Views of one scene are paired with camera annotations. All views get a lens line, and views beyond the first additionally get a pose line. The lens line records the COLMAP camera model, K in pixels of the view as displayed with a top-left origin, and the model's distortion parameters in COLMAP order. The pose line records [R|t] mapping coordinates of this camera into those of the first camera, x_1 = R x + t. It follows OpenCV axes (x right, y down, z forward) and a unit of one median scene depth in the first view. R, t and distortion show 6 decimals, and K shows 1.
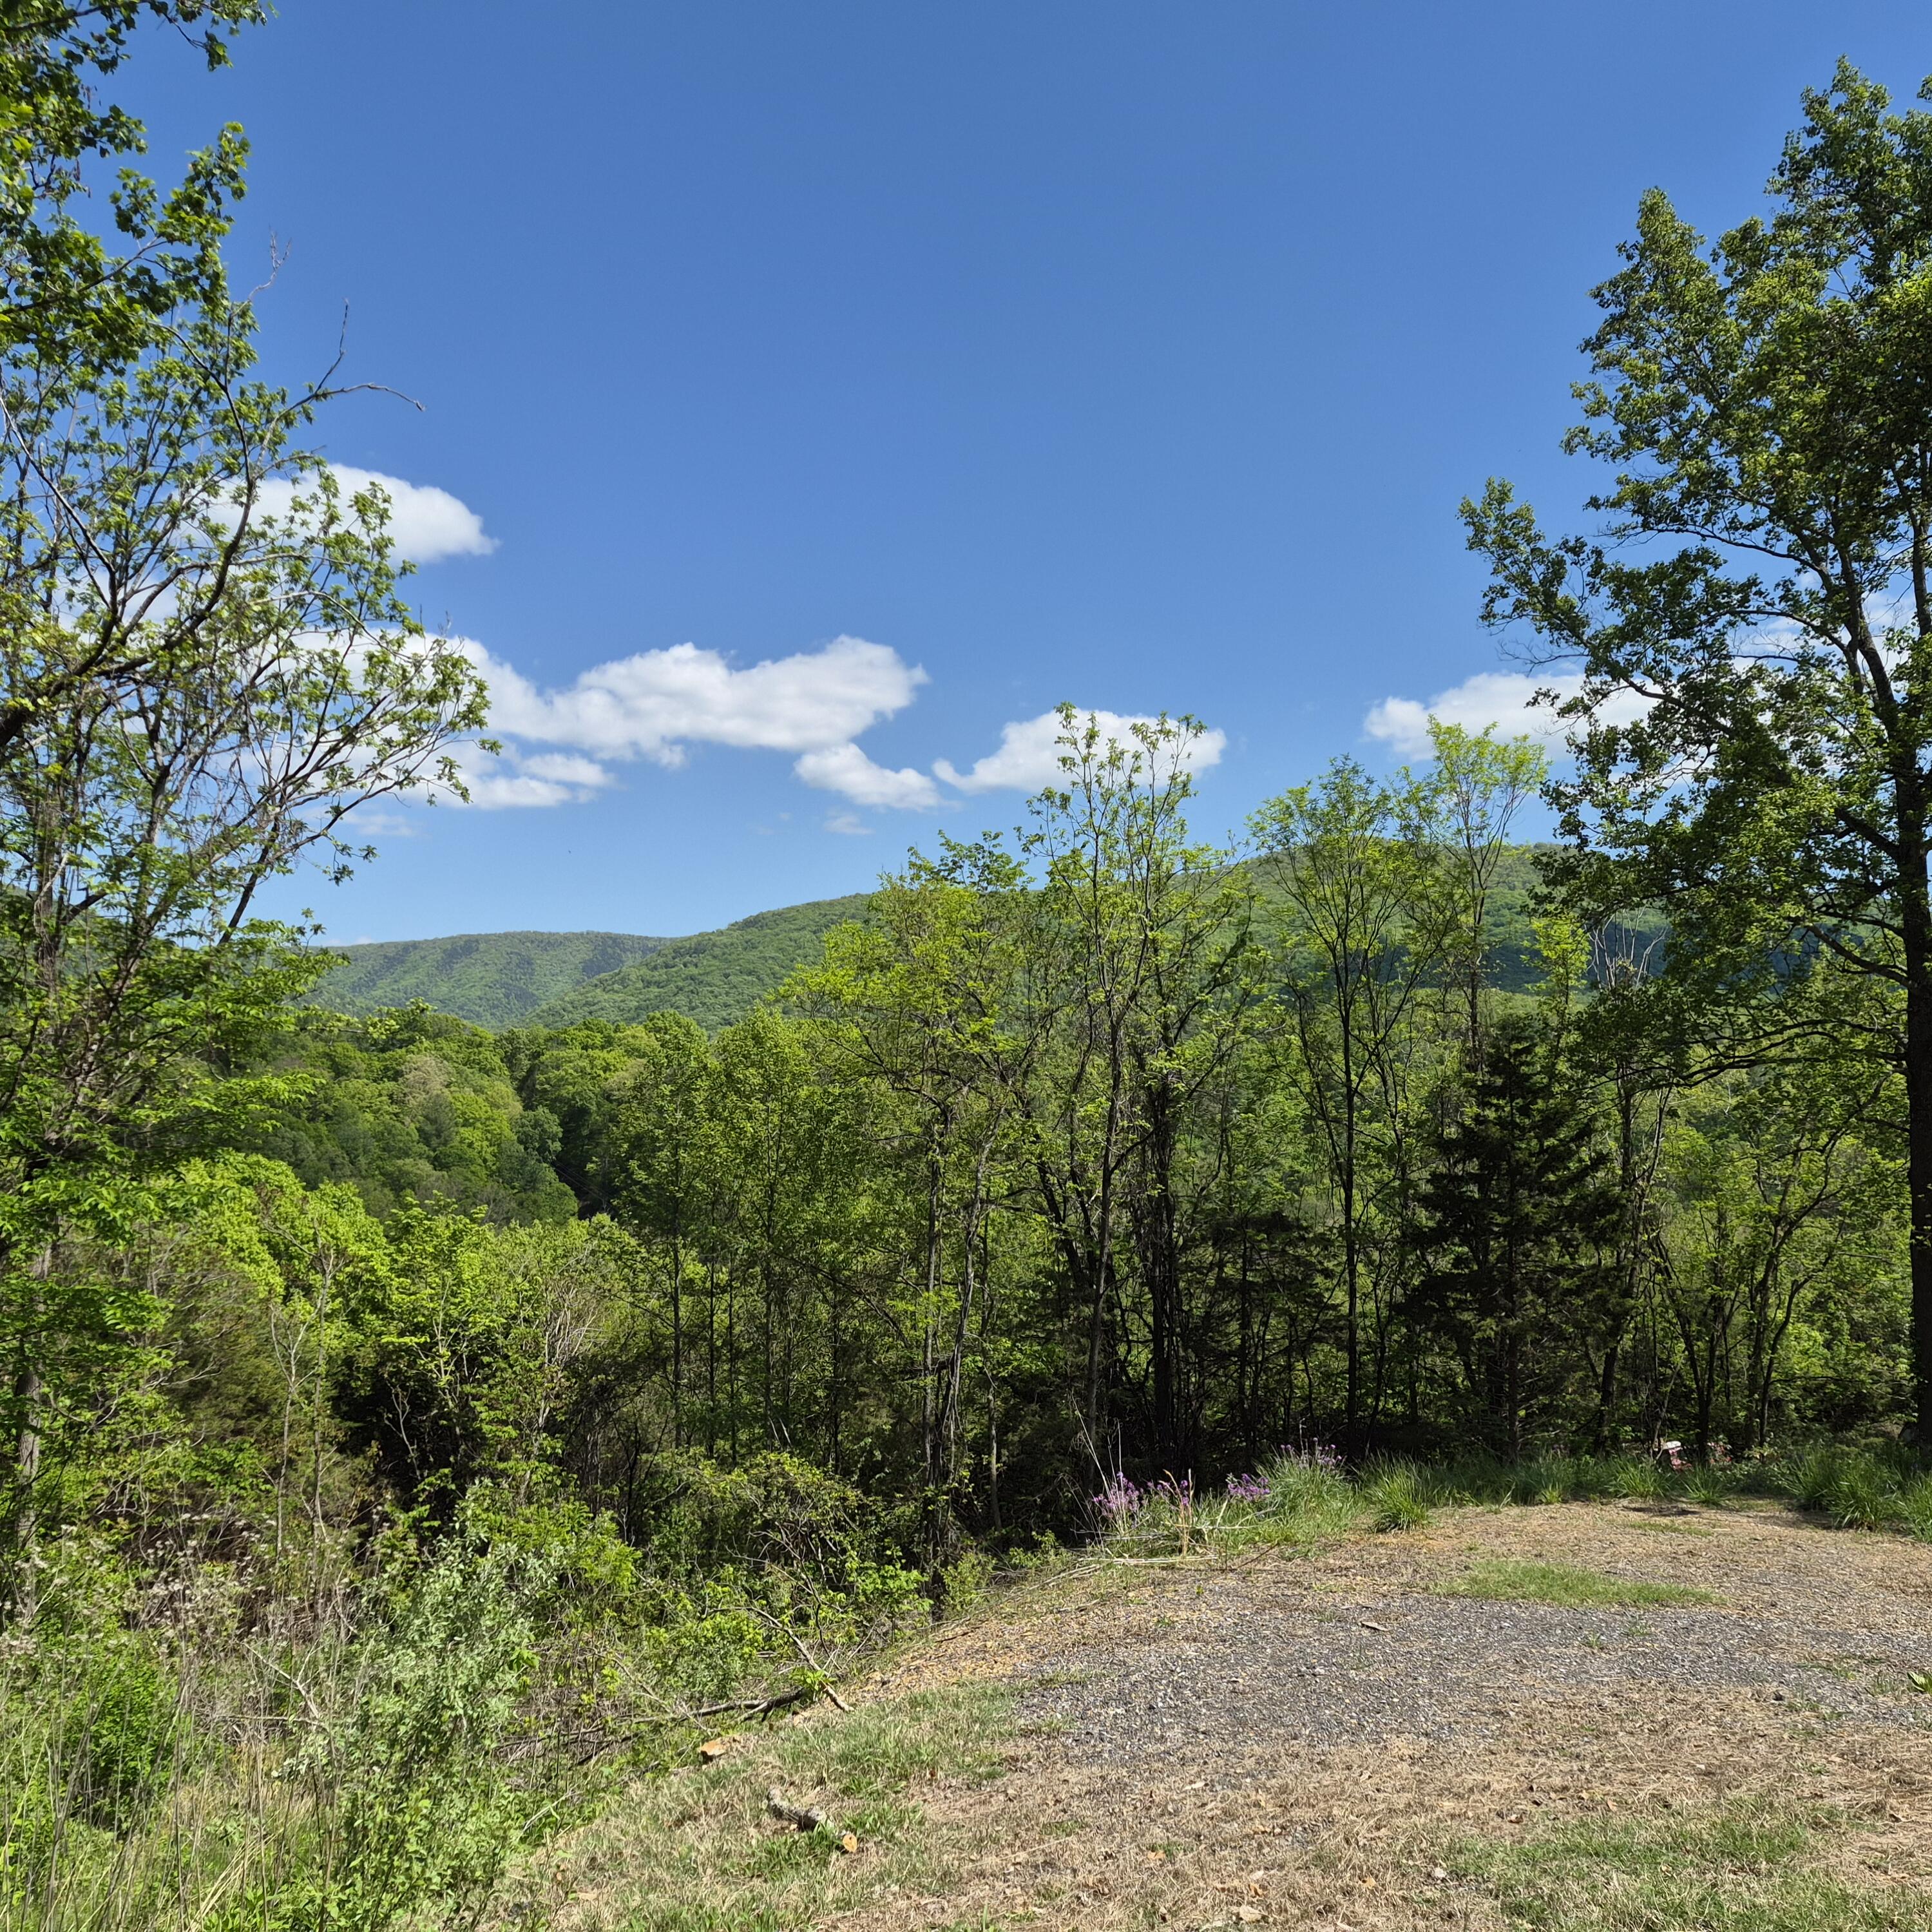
lens RADIAL K [[1669.5, 0, 951.9], [0, 1669.5, 1017.8], [0, 0, 1]] dist [0.037254, -0.052963]
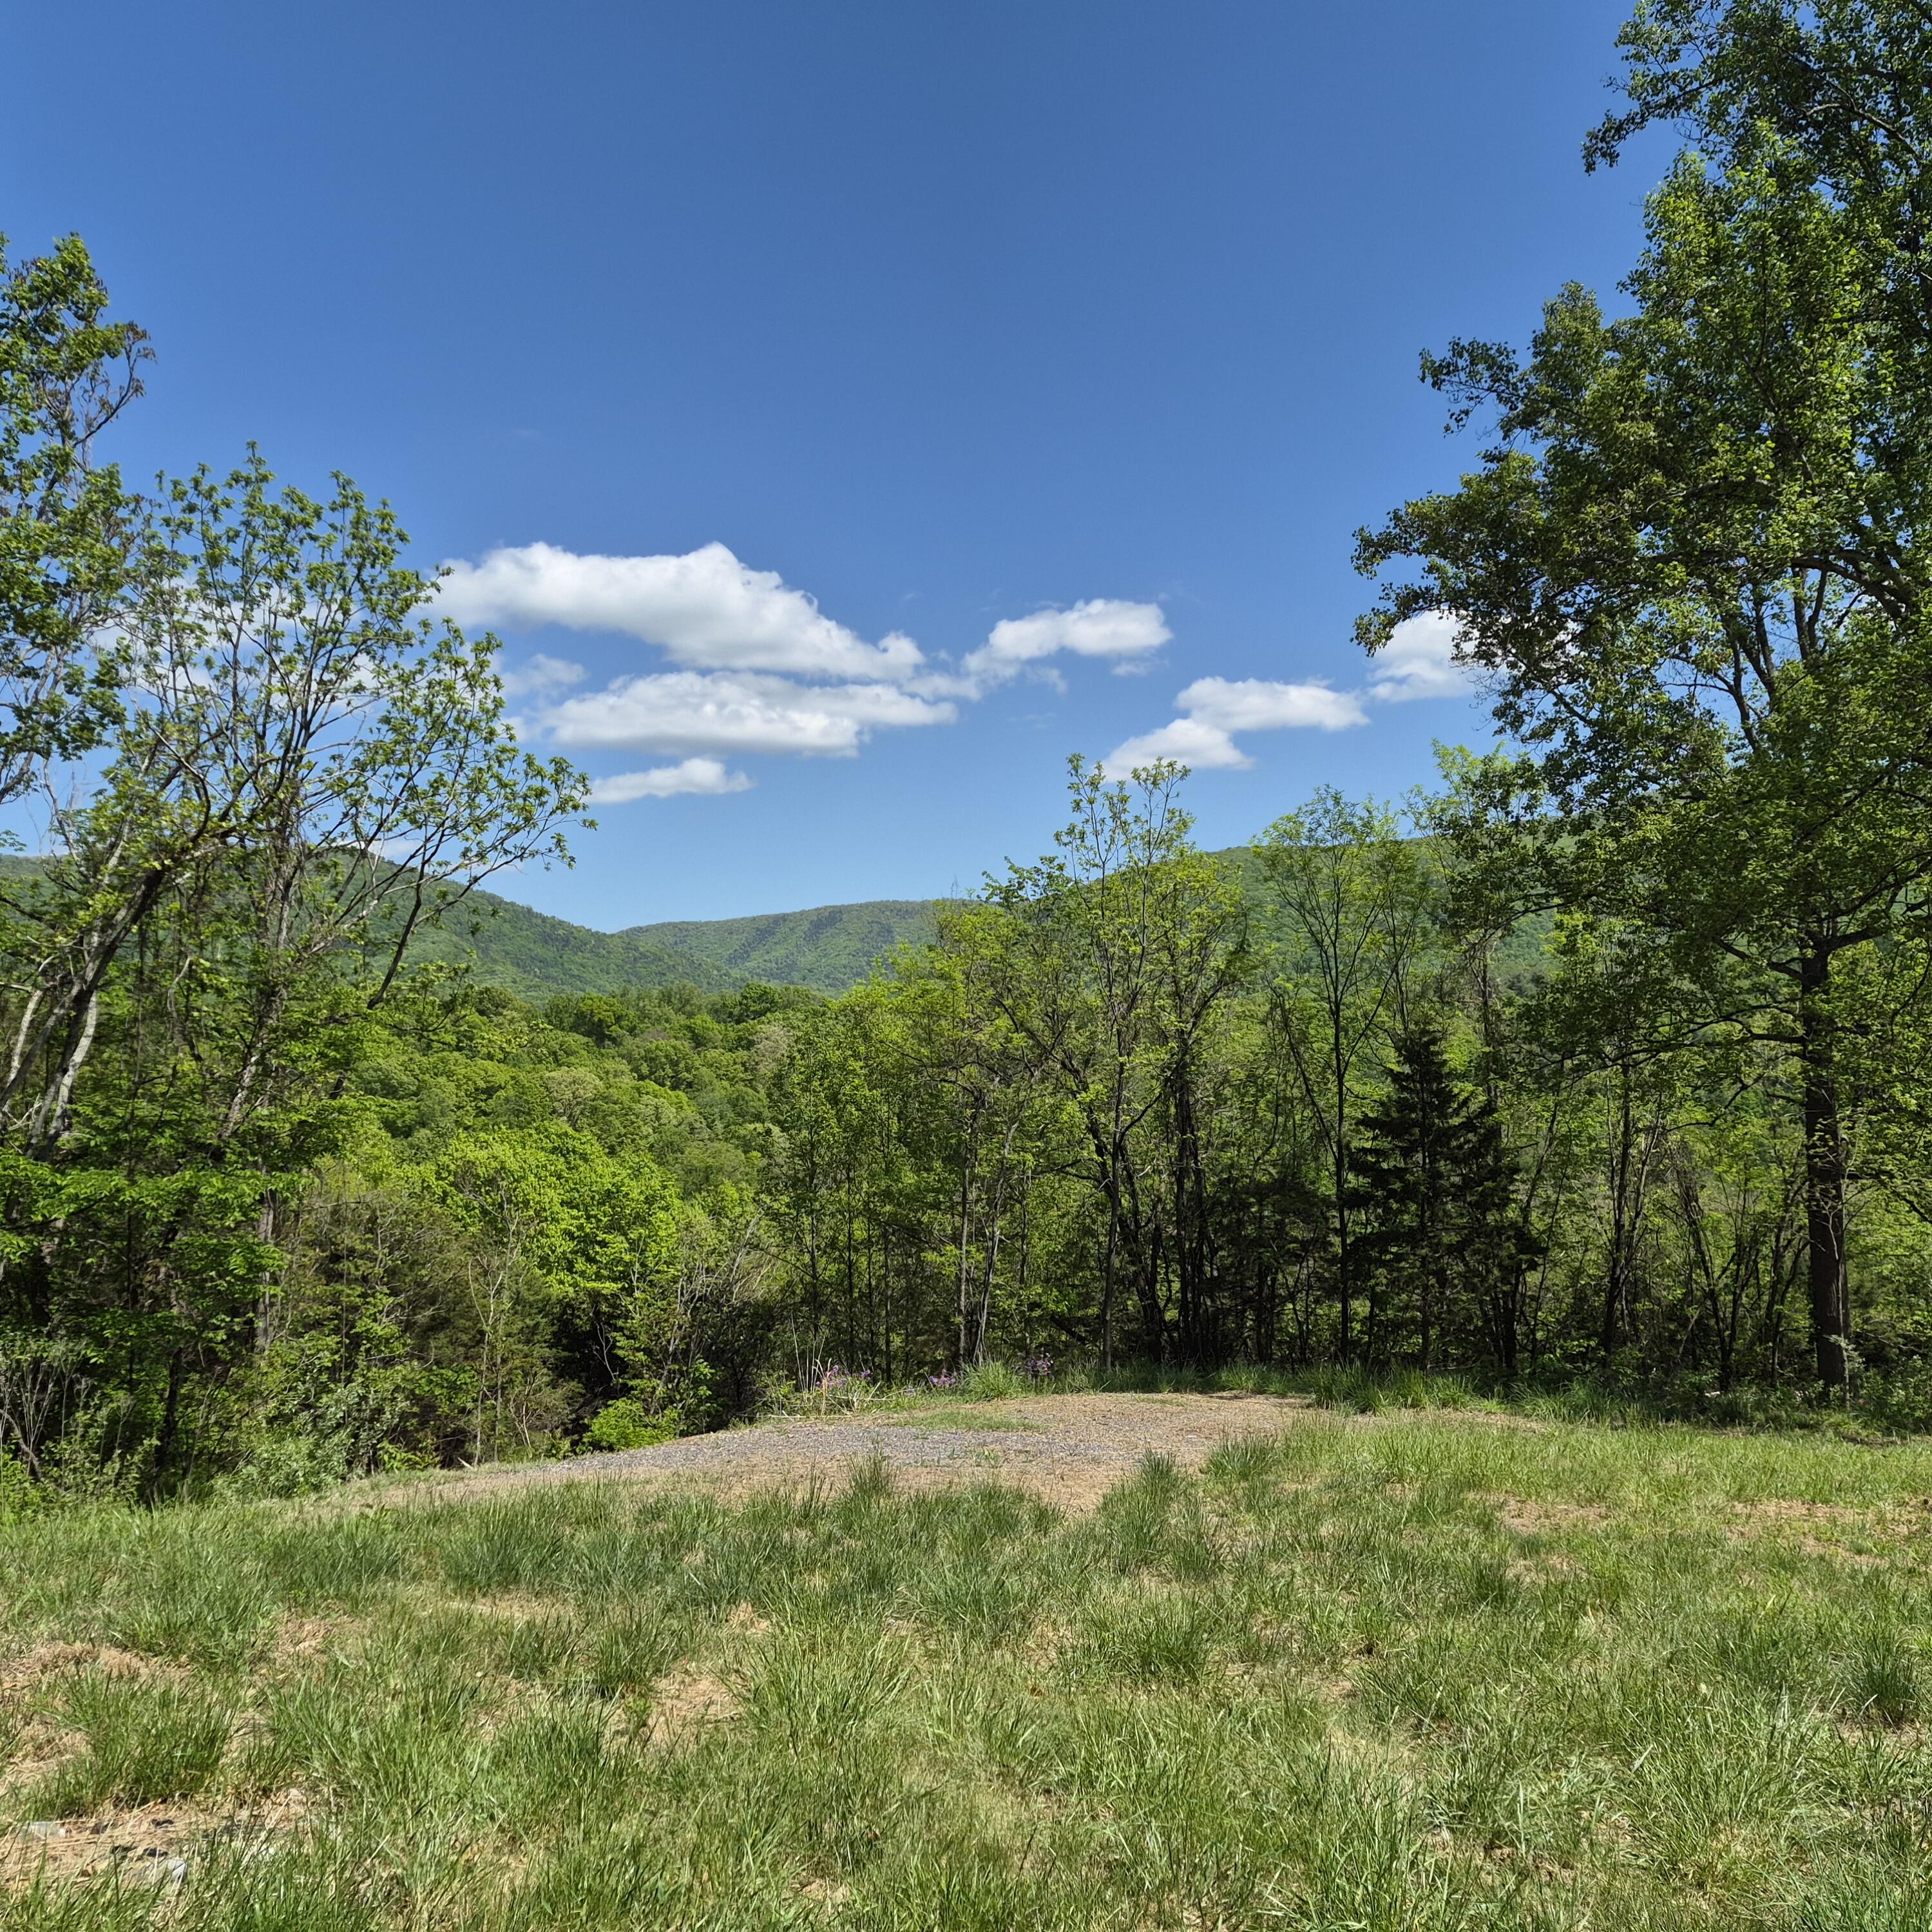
lens RADIAL K [[1675.2, 0, 966.0], [0, 1675.2, 966.0], [0, 0, 1]] dist [0.076446, 0.000193]
pose [[0.978596, -0.022894, -0.204511, 0.172978], [0.021406, 0.999726, -0.009487, -0.021075], [0.204672, 0.004906, 0.978818, -0.135210]]
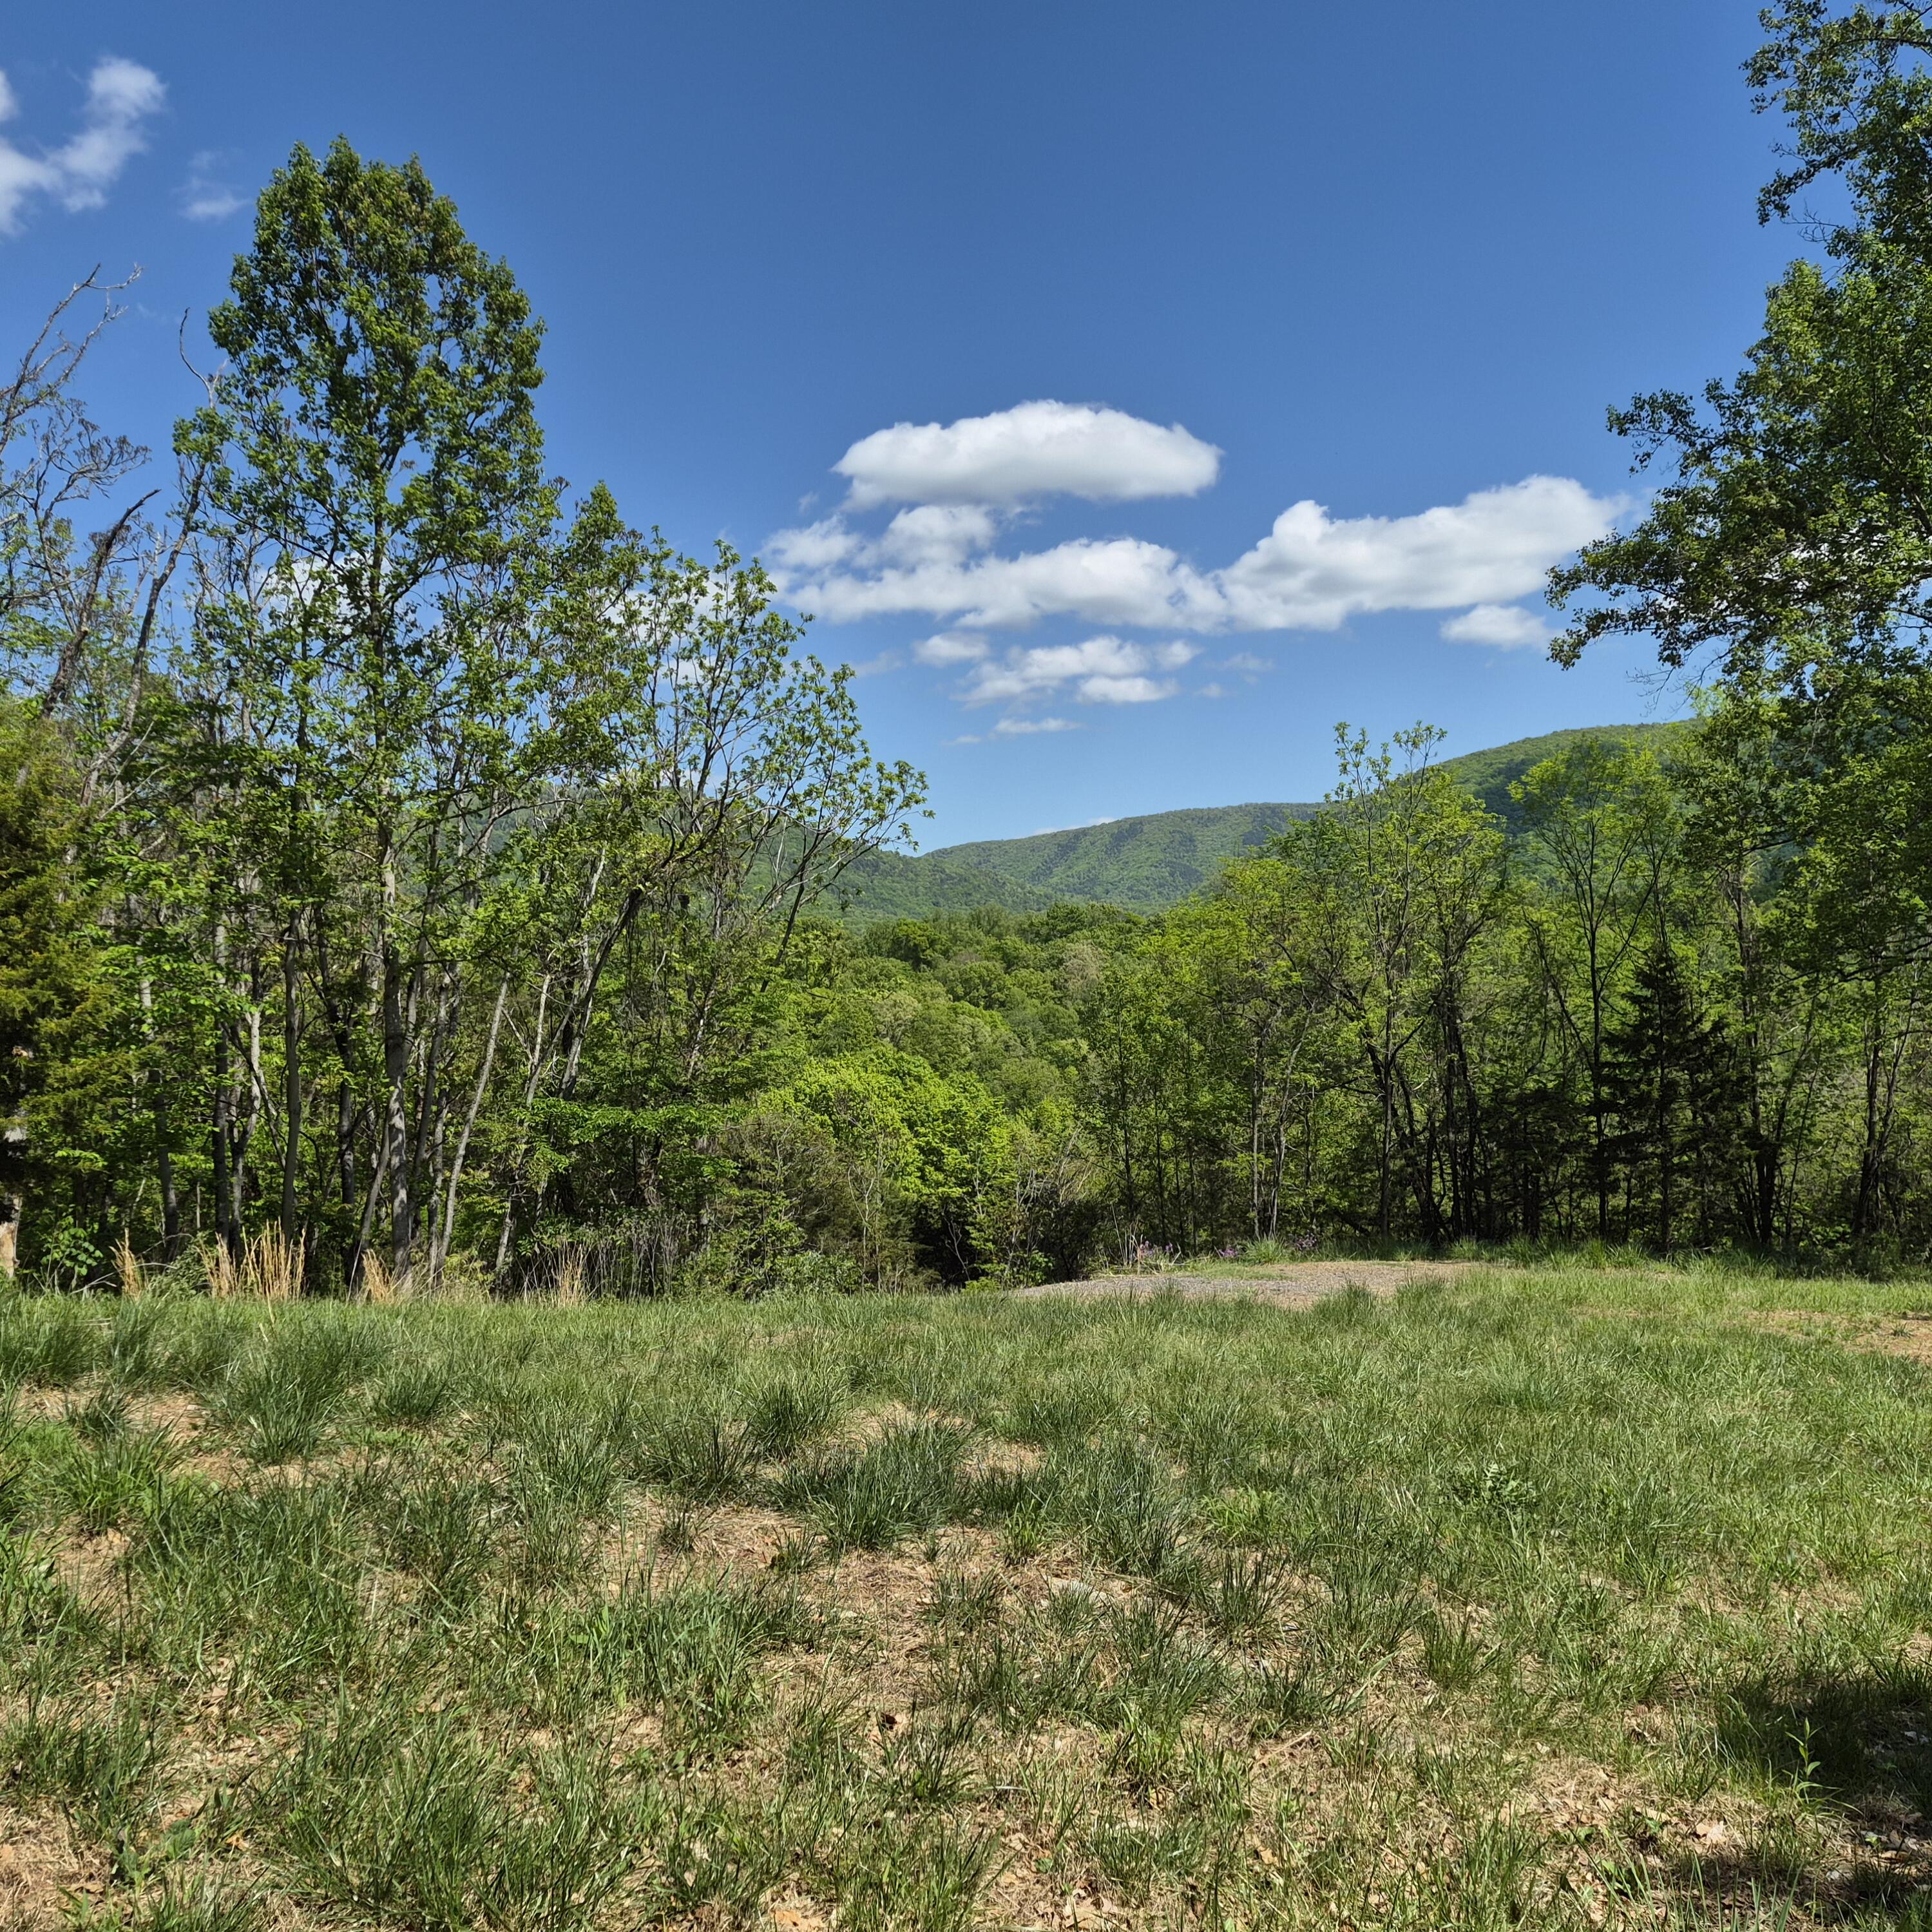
lens RADIAL K [[1669.5, 0, 951.9], [0, 1669.5, 1017.8], [0, 0, 1]] dist [0.037254, -0.052963]
pose [[0.920823, -0.036704, -0.388250, 0.219947], [0.067195, 0.995604, 0.065245, -0.045795], [0.384148, -0.086167, 0.919242, -0.286487]]
